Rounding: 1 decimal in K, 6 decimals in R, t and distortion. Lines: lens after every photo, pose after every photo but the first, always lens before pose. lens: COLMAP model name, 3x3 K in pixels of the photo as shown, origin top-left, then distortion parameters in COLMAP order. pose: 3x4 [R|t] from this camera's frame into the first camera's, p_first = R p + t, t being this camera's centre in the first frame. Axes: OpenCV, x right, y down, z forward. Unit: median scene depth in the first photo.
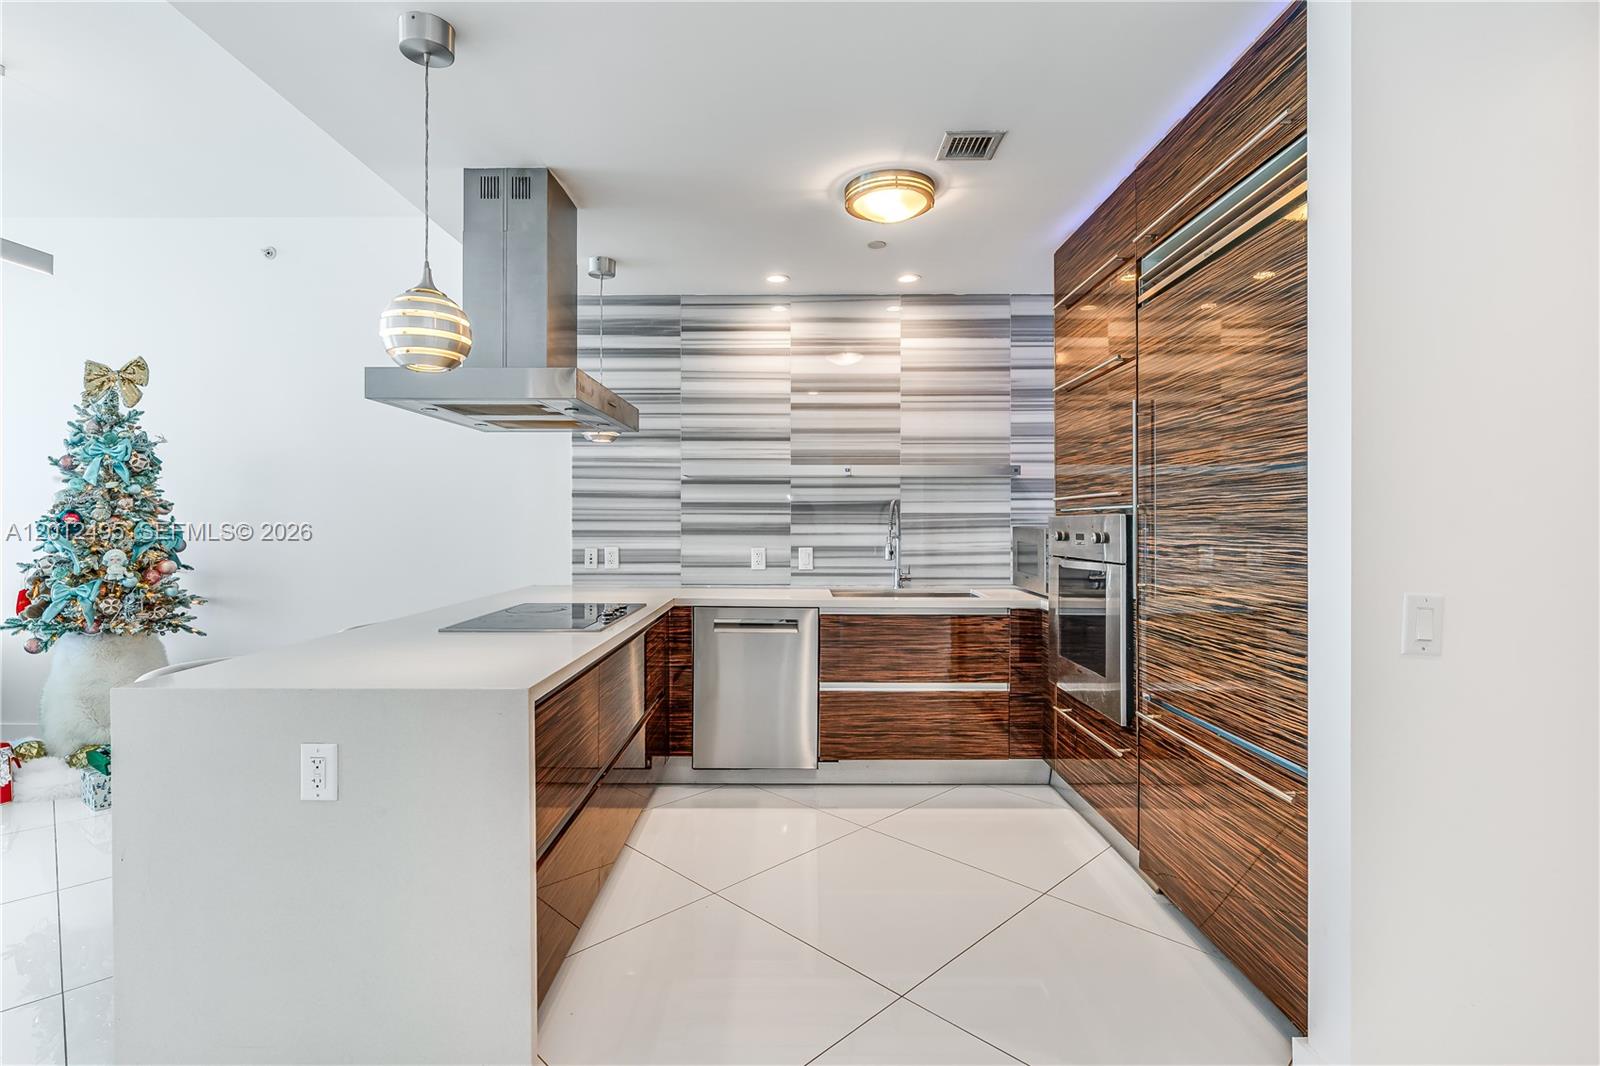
lens RADIAL K [[761.4, 0, 793.6], [0, 761.4, 522.1], [0, 0, 1]] dist [-0.000278, 0.000464]
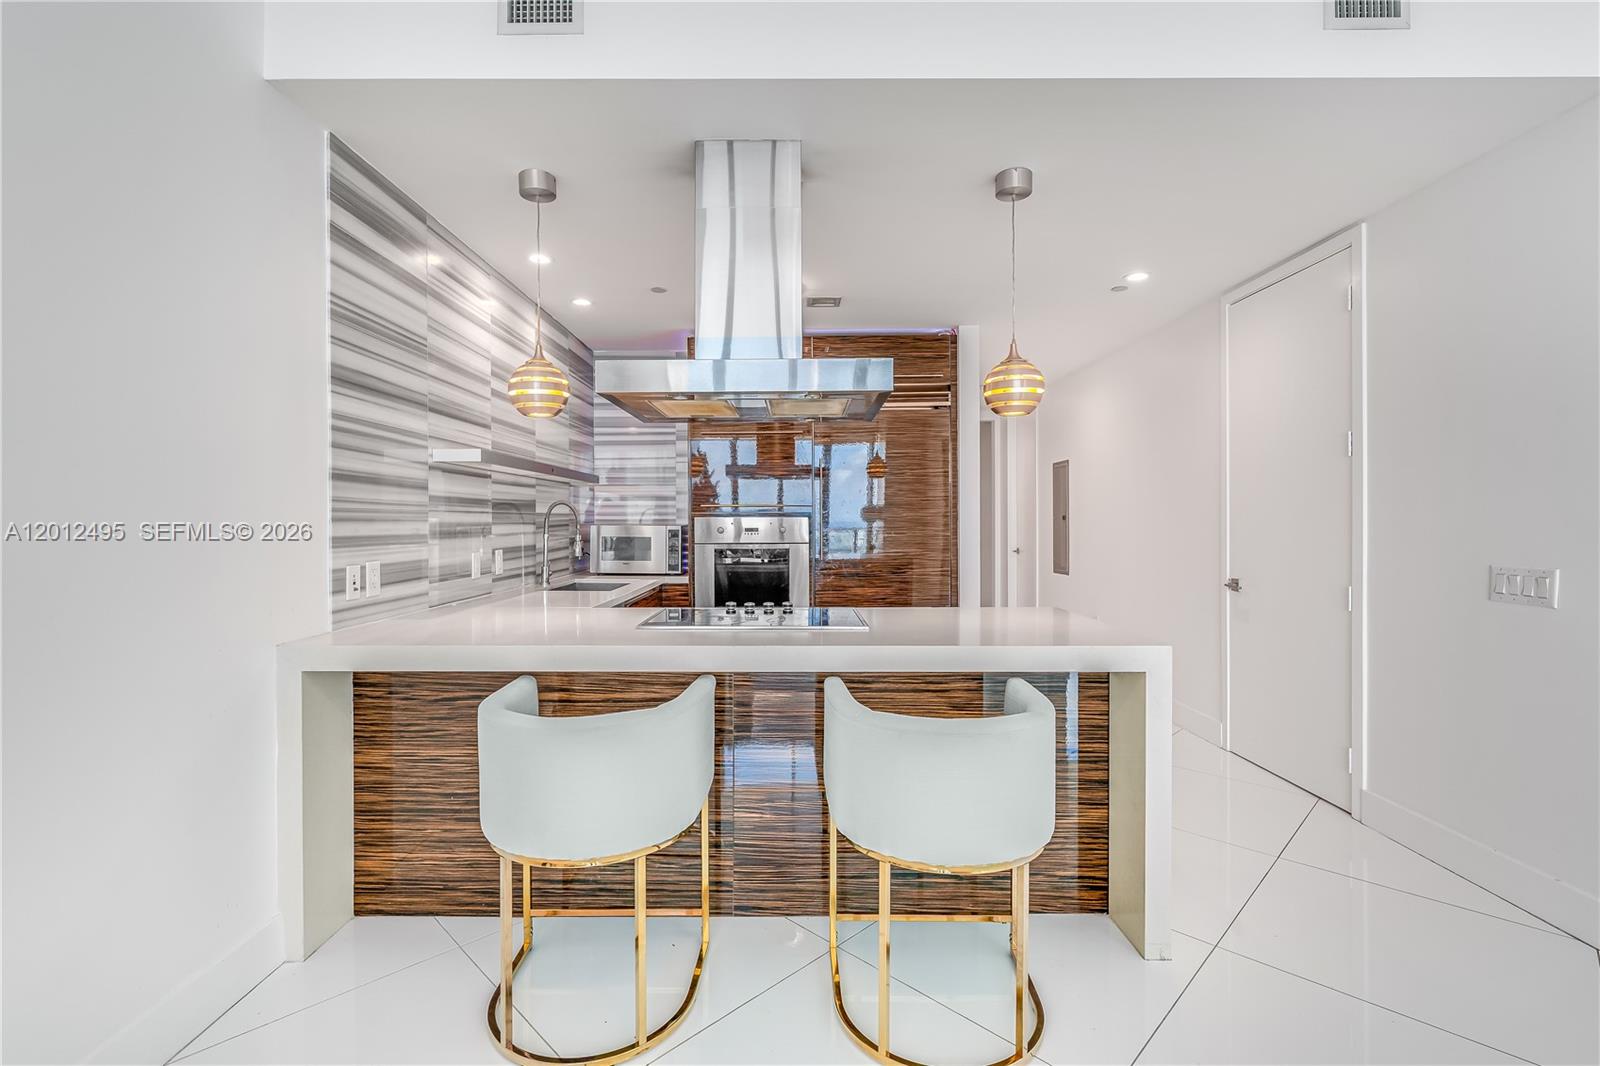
lens RADIAL K [[717.4, 0, 796.8], [0, 717.4, 527.4], [0, 0, 1]] dist [0.000991, -0.000149]
pose [[-0.002389, -0.010635, 0.999941, -0.926461], [0.000618, 0.999943, 0.010636, -0.002440], [-0.999997, 0.000644, -0.002383, 0.713276]]
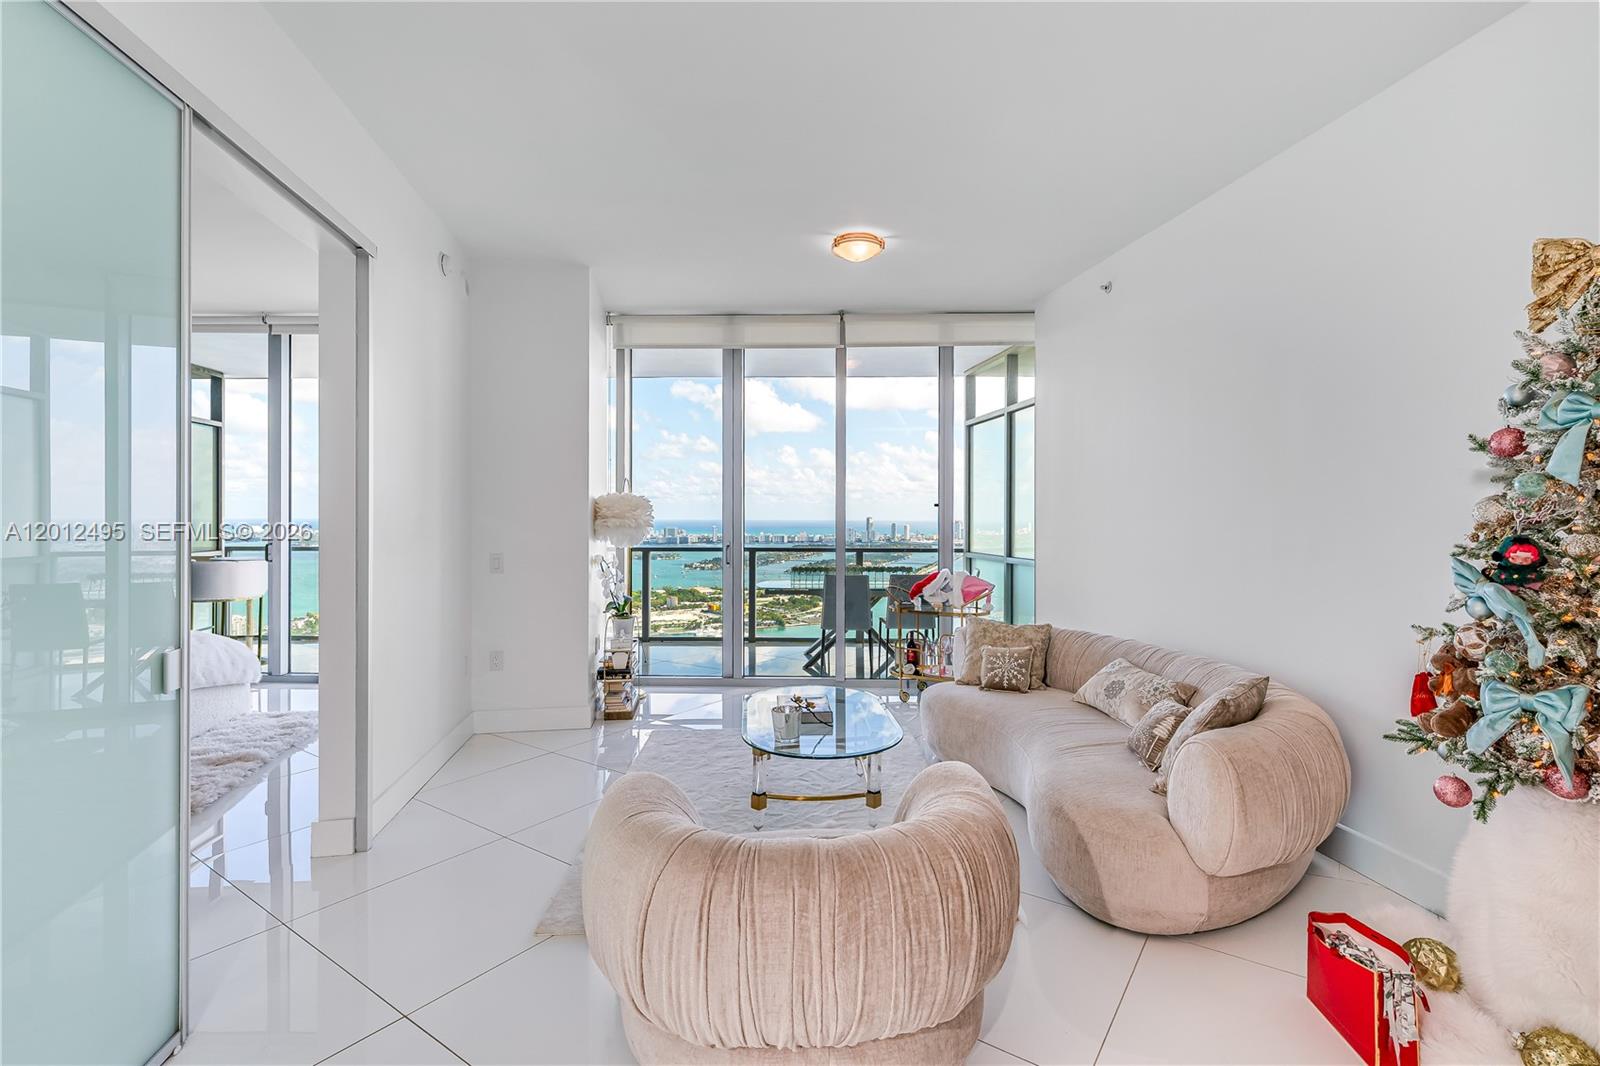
lens RADIAL K [[734.4, 0, 828.6], [0, 734.4, 522.5], [0, 0, 1]] dist [0.002097, 0.000242]
pose [[0.198889, 0.008918, -0.979981, -0.535716], [0.000362, 0.999958, 0.009173, -0.028149], [0.980022, -0.002180, 0.198877, 0.434133]]
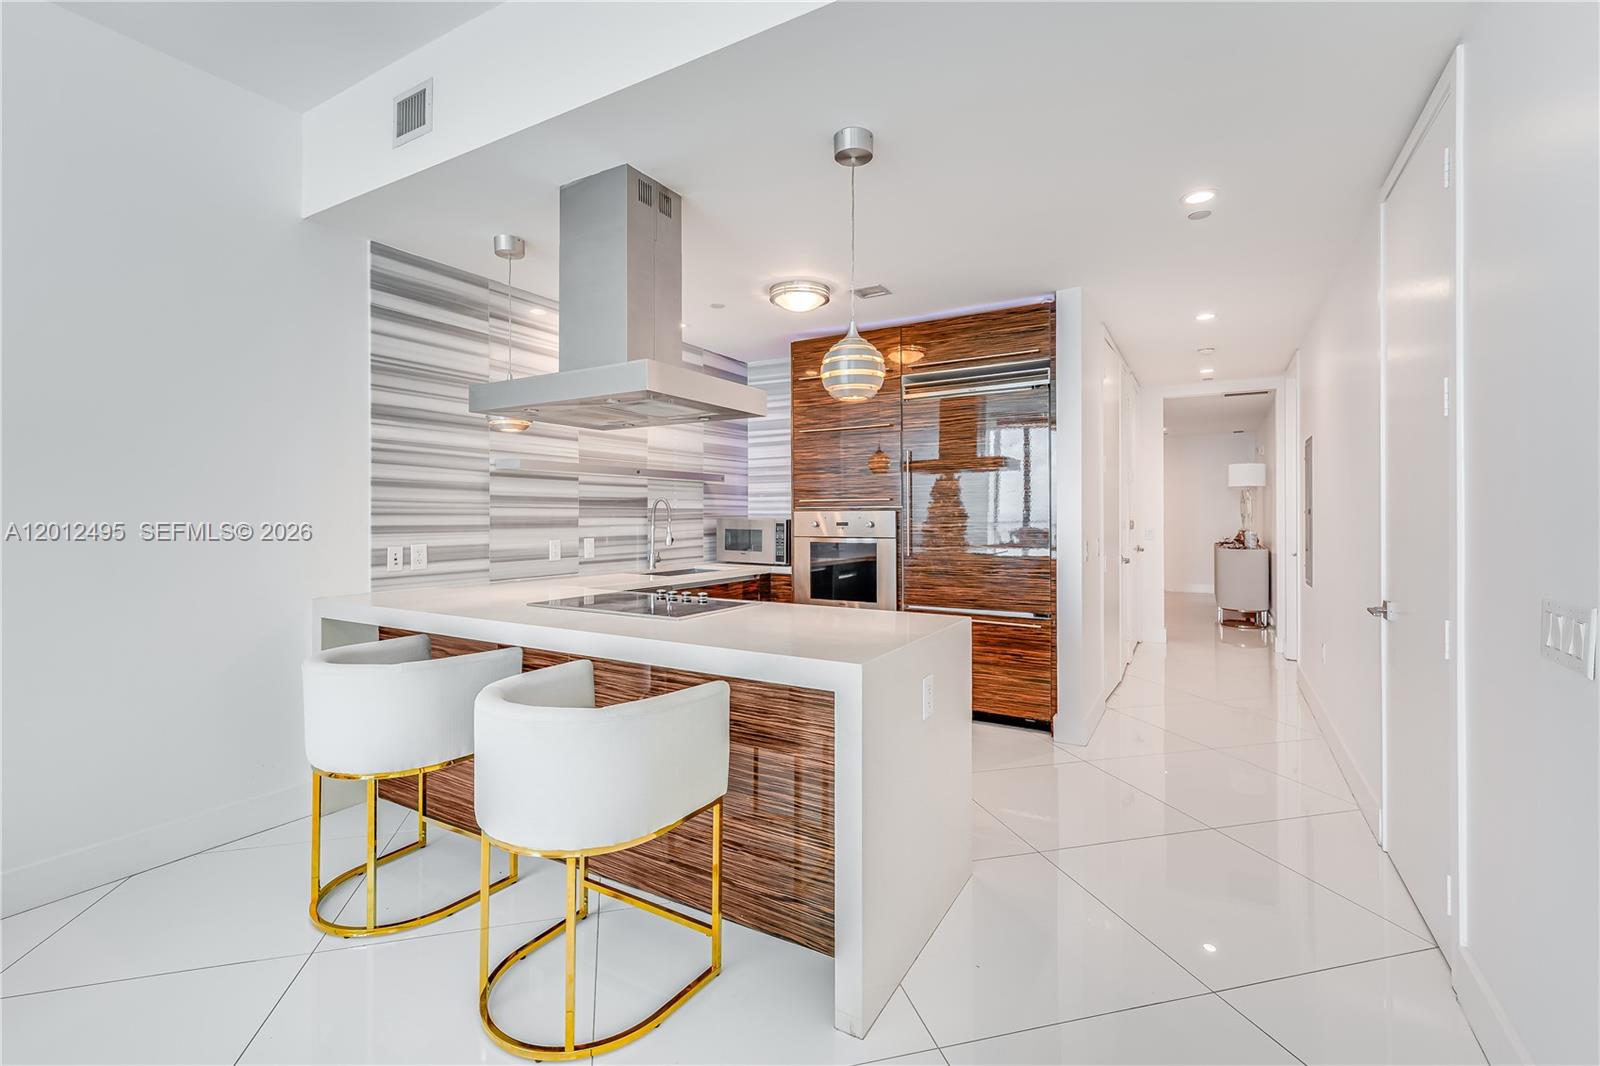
lens RADIAL K [[700.6, 0, 801.5], [0, 700.6, 515.1], [0, 0, 1]] dist [0.009342, -0.000313]
pose [[0.500216, -0.001233, 0.865900, -0.790686], [-0.000324, 0.999999, 0.001611, -0.002614], [-0.865900, -0.001086, 0.500215, 0.239974]]
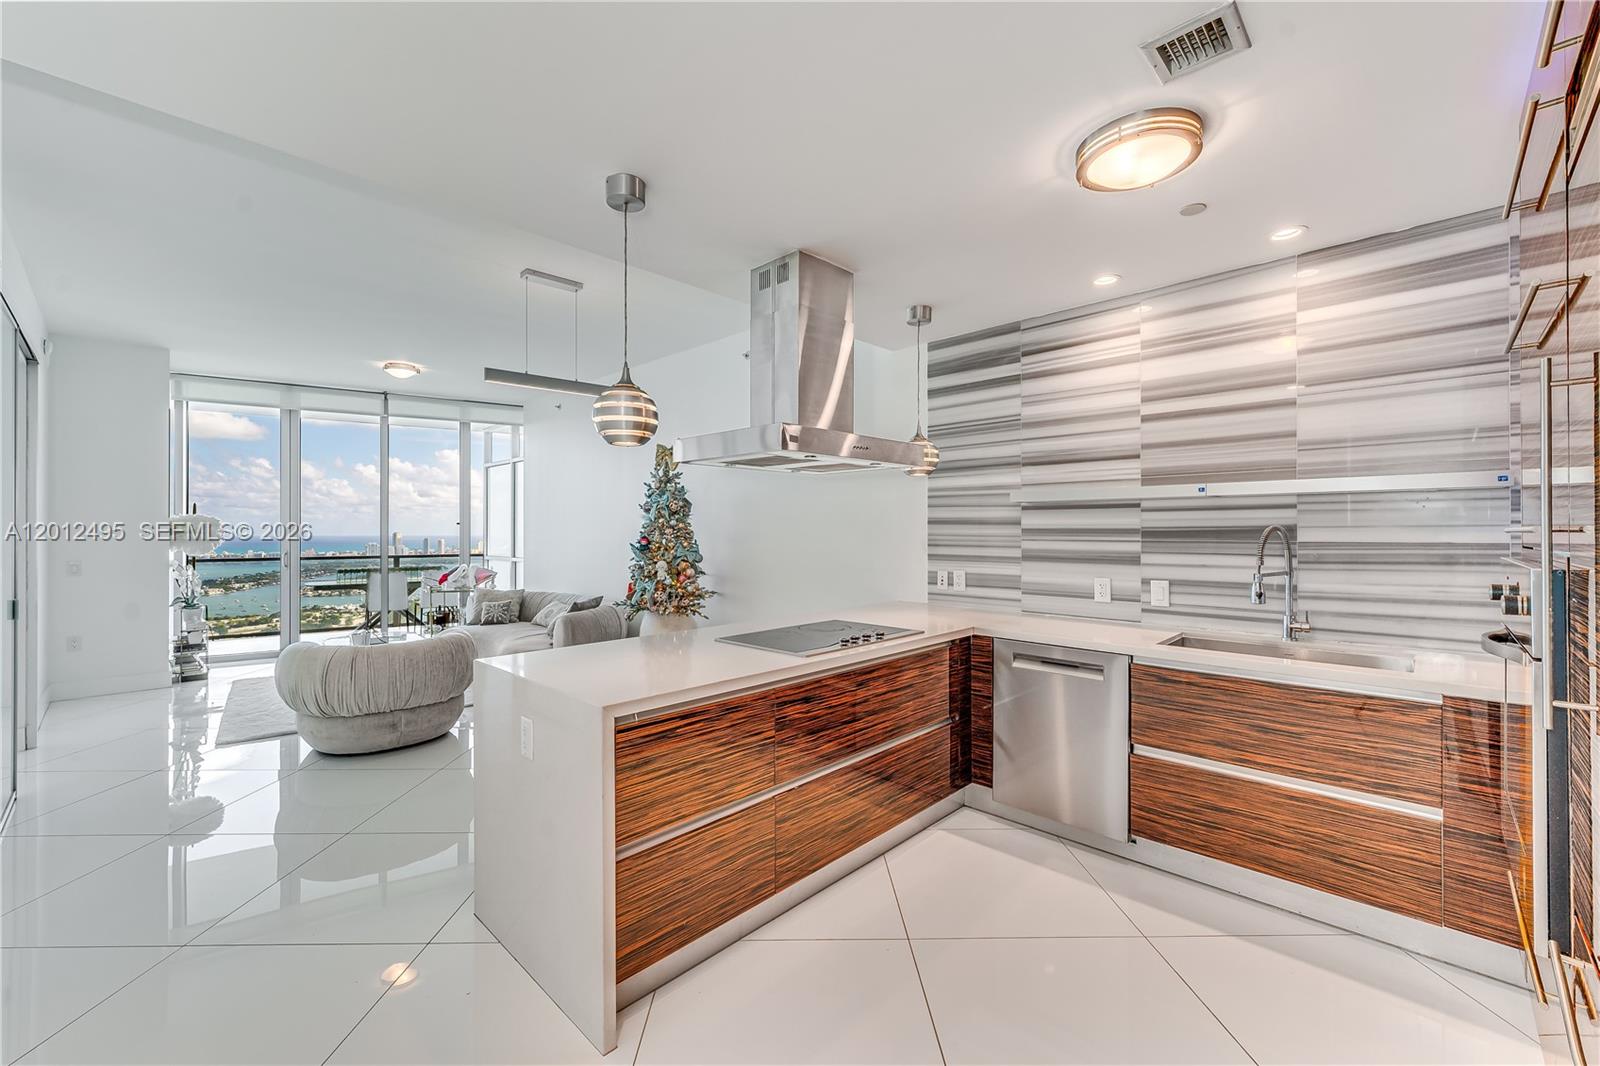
lens RADIAL K [[654.8, 0, 798.7], [0, 654.8, 529.0], [0, 0, 1]] dist [0.006742, -0.000061]
pose [[0.720297, -0.002481, -0.693662, 0.261339], [0.002782, 0.999996, -0.000688, -0.028375], [0.693661, -0.001434, 0.720301, 0.198920]]
